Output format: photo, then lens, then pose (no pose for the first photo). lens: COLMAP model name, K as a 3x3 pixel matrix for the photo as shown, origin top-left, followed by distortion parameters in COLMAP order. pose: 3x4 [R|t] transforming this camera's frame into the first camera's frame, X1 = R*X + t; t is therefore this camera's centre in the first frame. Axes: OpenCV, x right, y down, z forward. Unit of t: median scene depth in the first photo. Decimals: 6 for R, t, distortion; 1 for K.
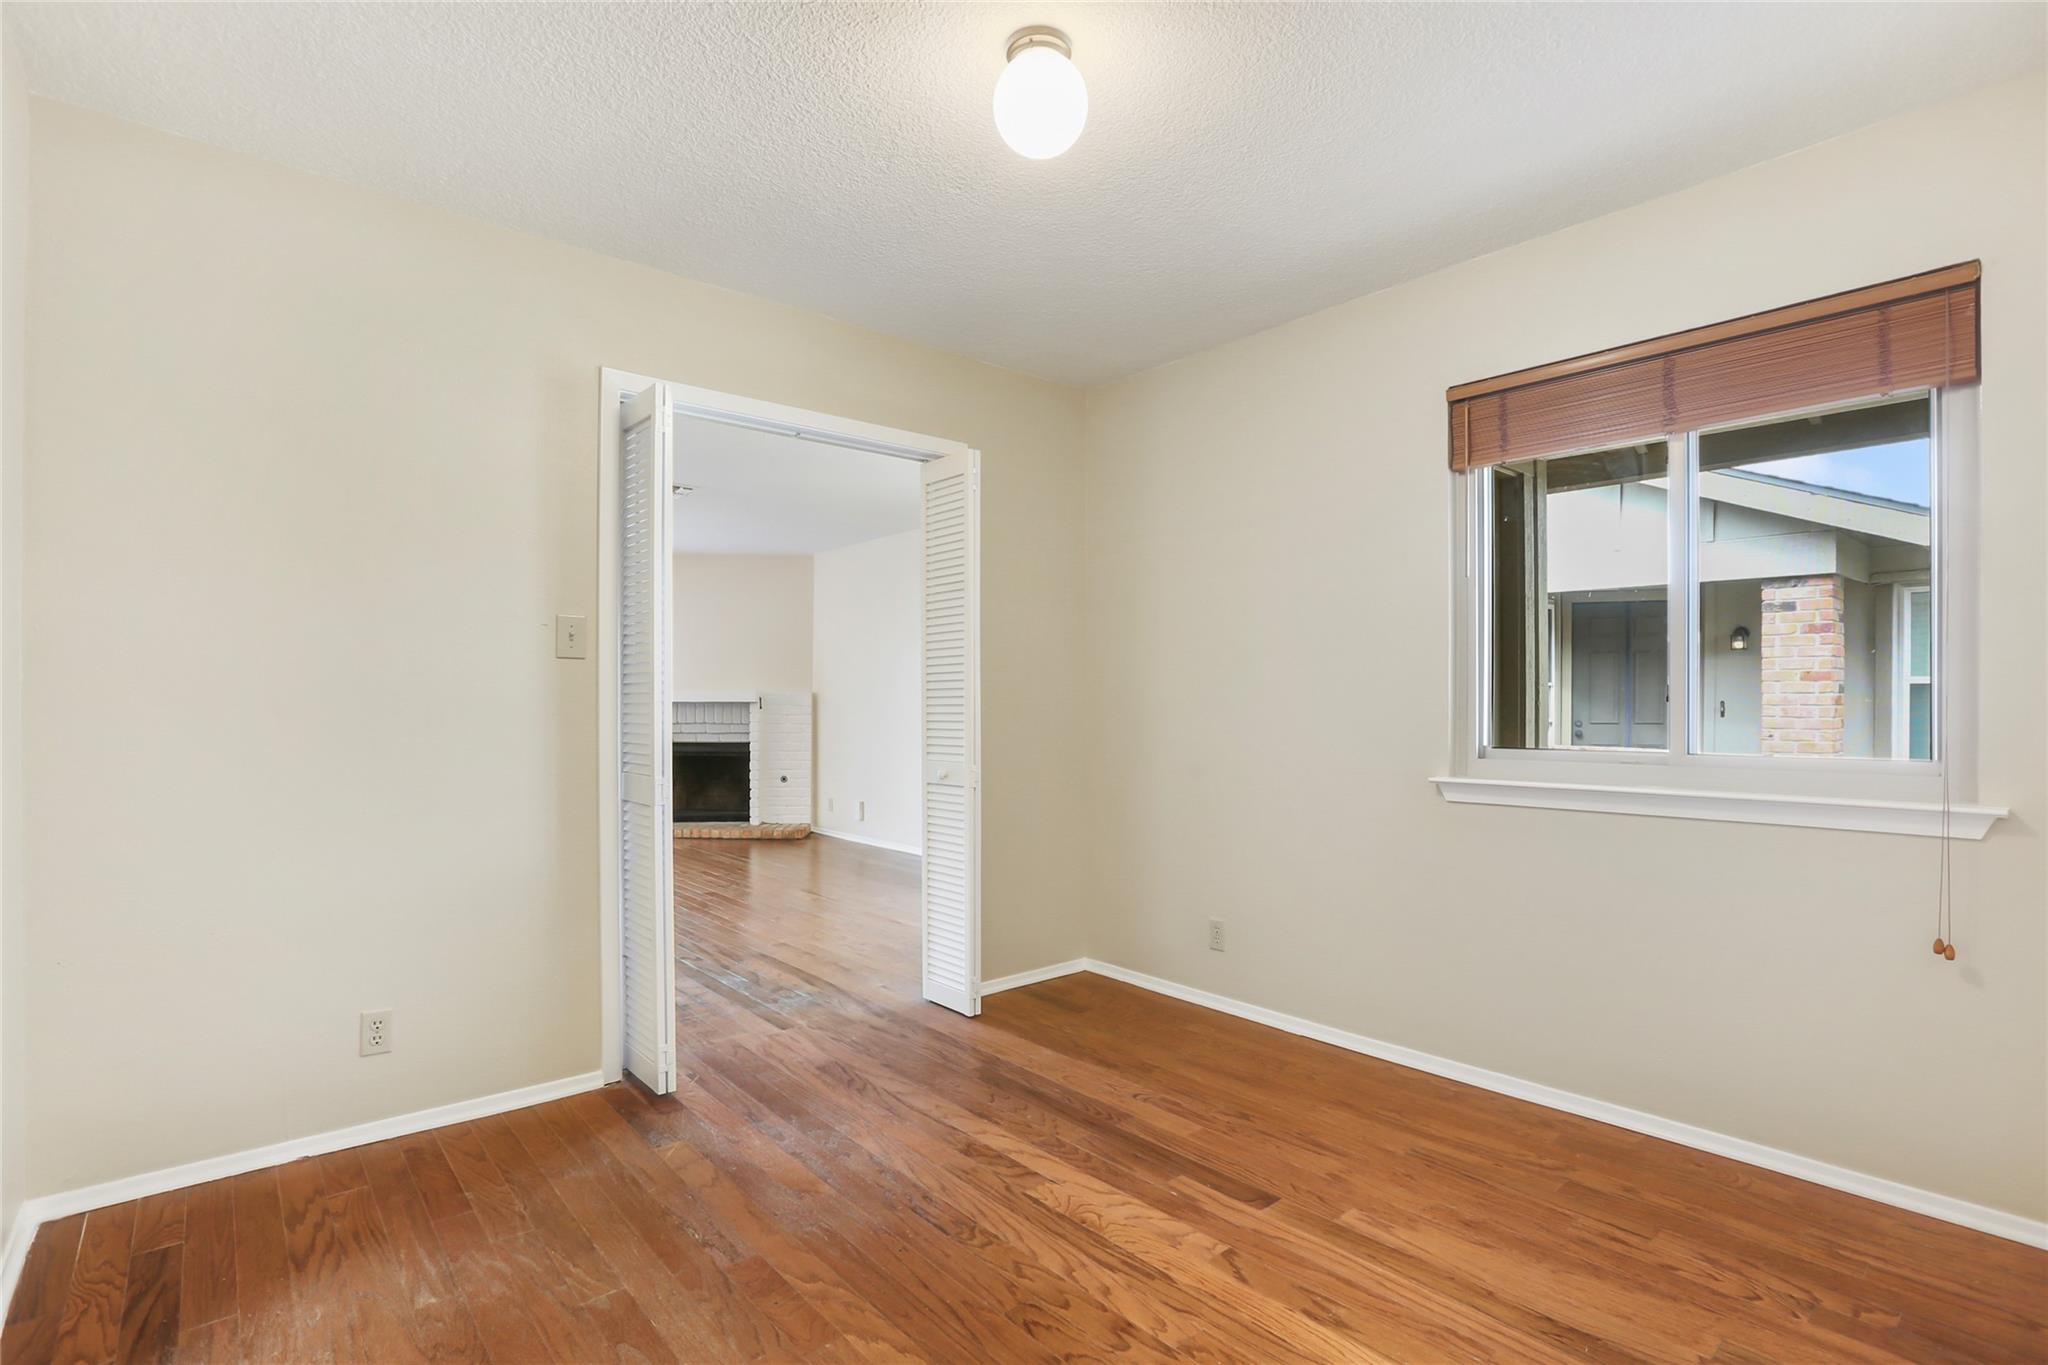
lens RADIAL K [[955.1, 0, 1018.3], [0, 955.1, 700.9], [0, 0, 1]] dist [-0.014674, 0.000579]
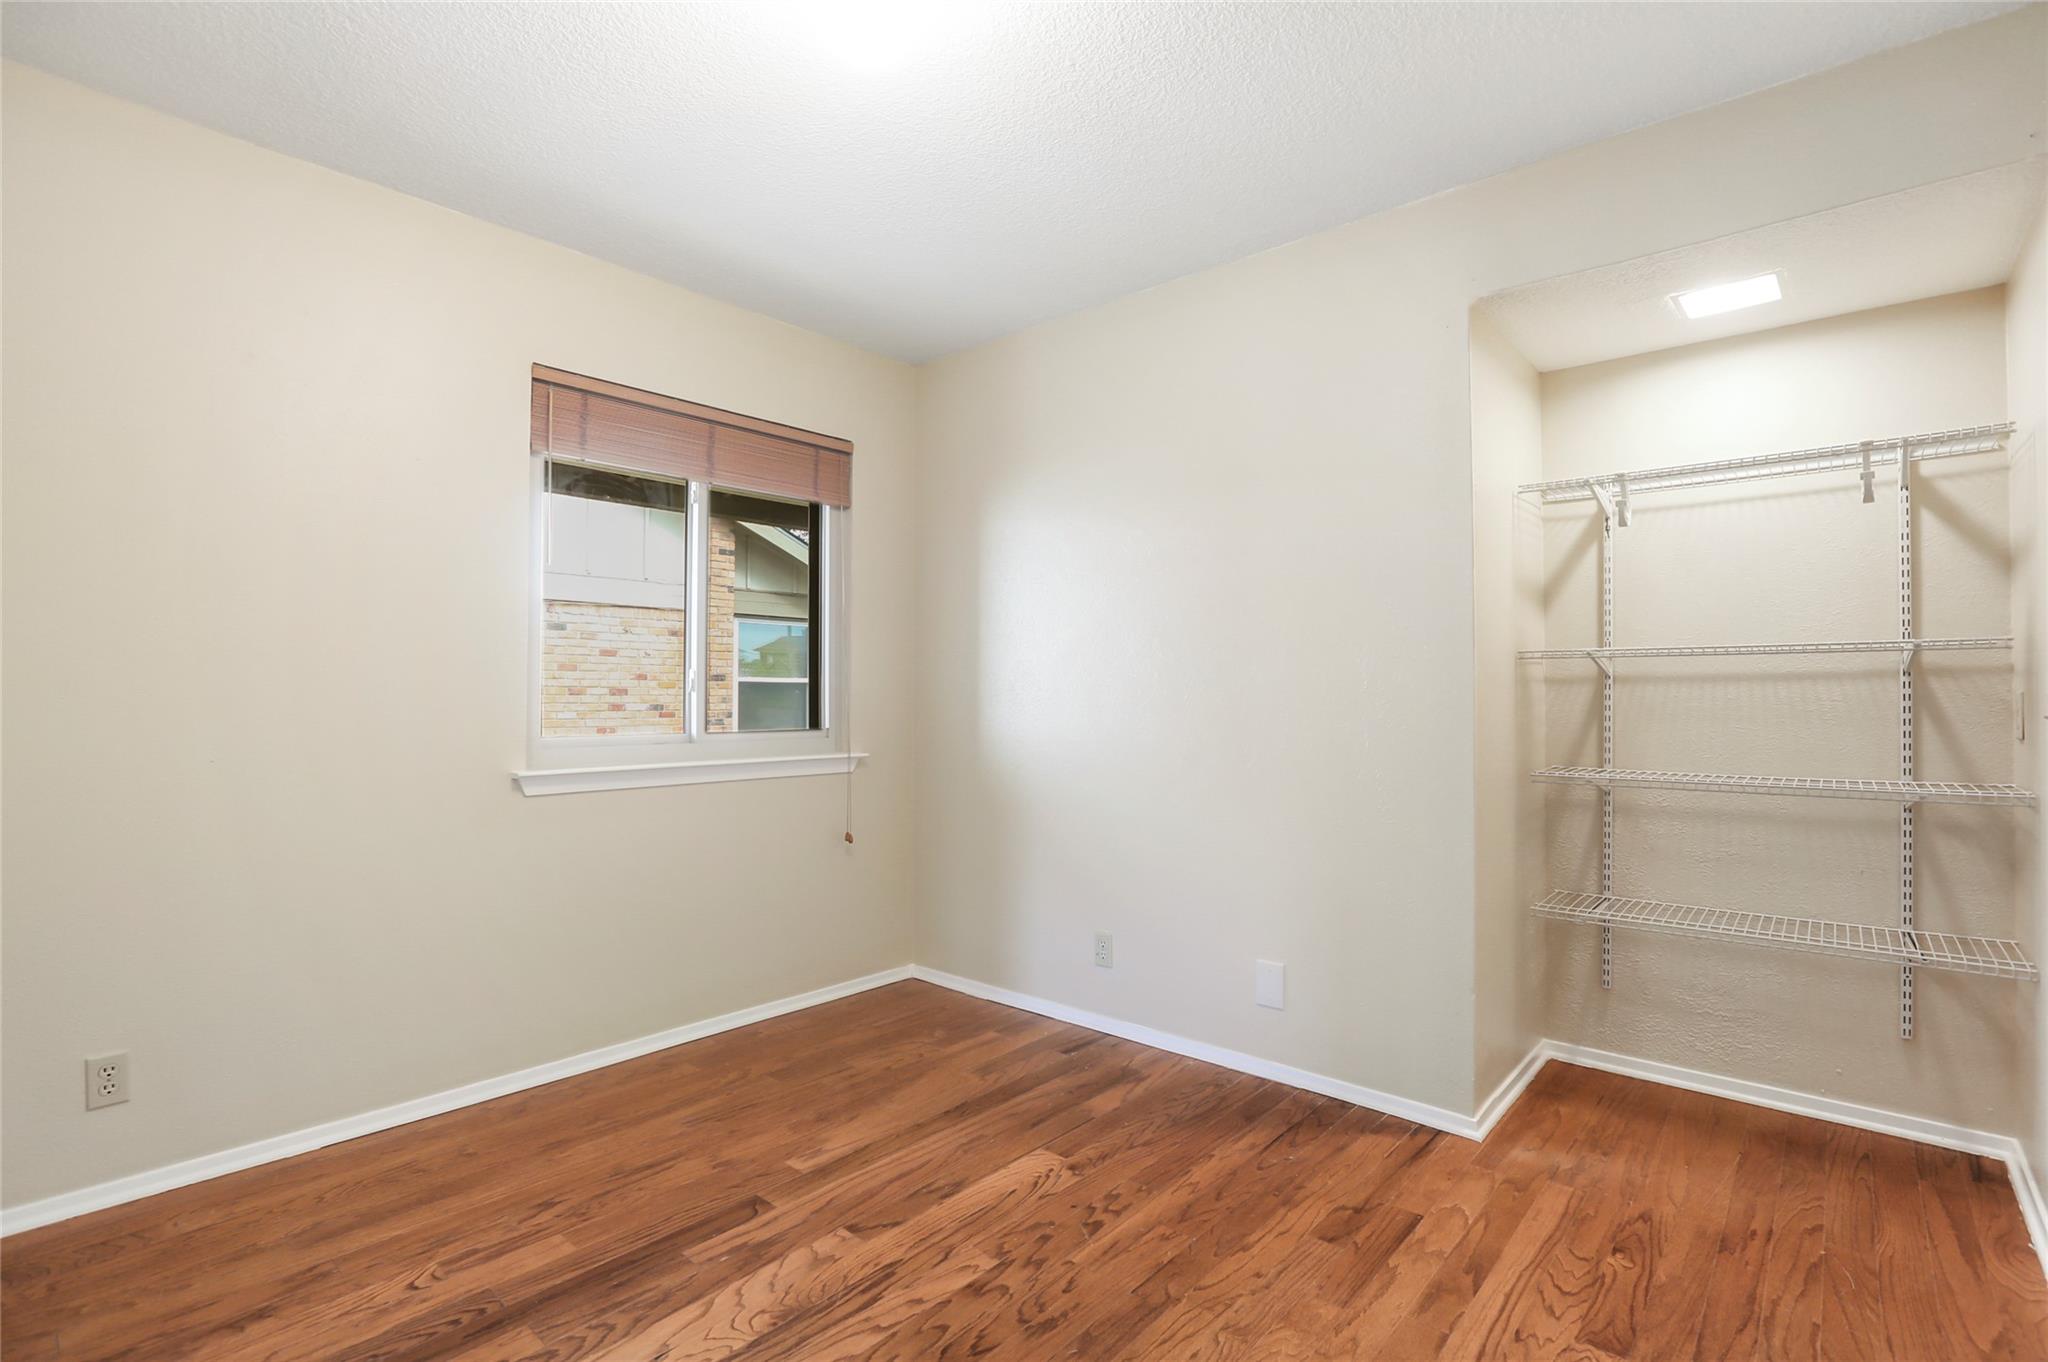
lens RADIAL K [[955.1, 0, 1020.7], [0, 955.1, 678.1], [0, 0, 1]] dist [-0.014674, 0.000579]
pose [[-0.125427, 0.019151, 0.991918, -0.743290], [-0.007254, 0.999769, -0.020219, 0.005164], [-0.992076, -0.009732, -0.125259, 0.852785]]
